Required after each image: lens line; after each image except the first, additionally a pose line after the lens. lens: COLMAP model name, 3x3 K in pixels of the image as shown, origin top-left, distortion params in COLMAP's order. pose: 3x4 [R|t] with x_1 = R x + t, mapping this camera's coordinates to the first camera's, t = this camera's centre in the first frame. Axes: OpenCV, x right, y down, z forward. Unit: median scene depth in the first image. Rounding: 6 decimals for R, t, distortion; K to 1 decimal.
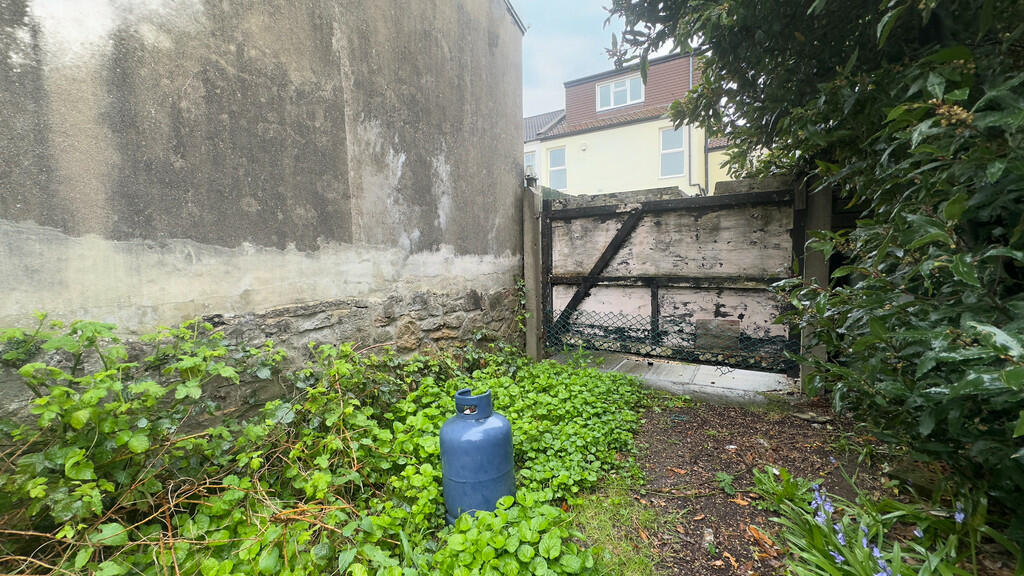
lens RADIAL K [[406.8, 0, 512.3], [0, 406.8, 286.7], [0, 0, 1]] dist [-0.002050, 0.000423]
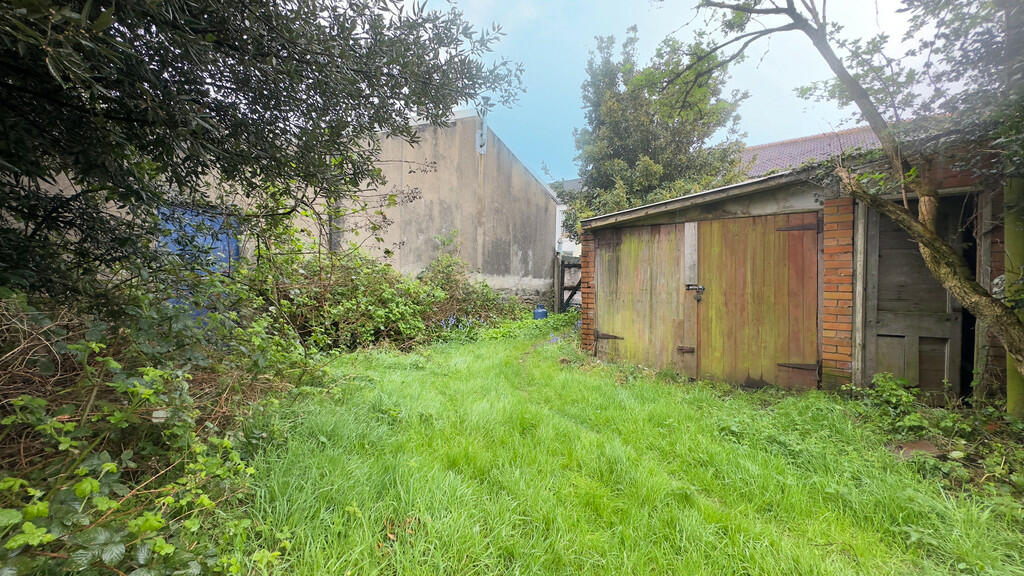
lens RADIAL K [[406.8, 0, 510.1], [0, 406.8, 287.5], [0, 0, 1]] dist [-0.002050, 0.000423]
pose [[0.992963, 0.035106, -0.113098, 0.053629], [-0.042120, 0.997295, -0.060235, 0.199682], [0.110678, 0.064575, 0.991756, -2.246880]]
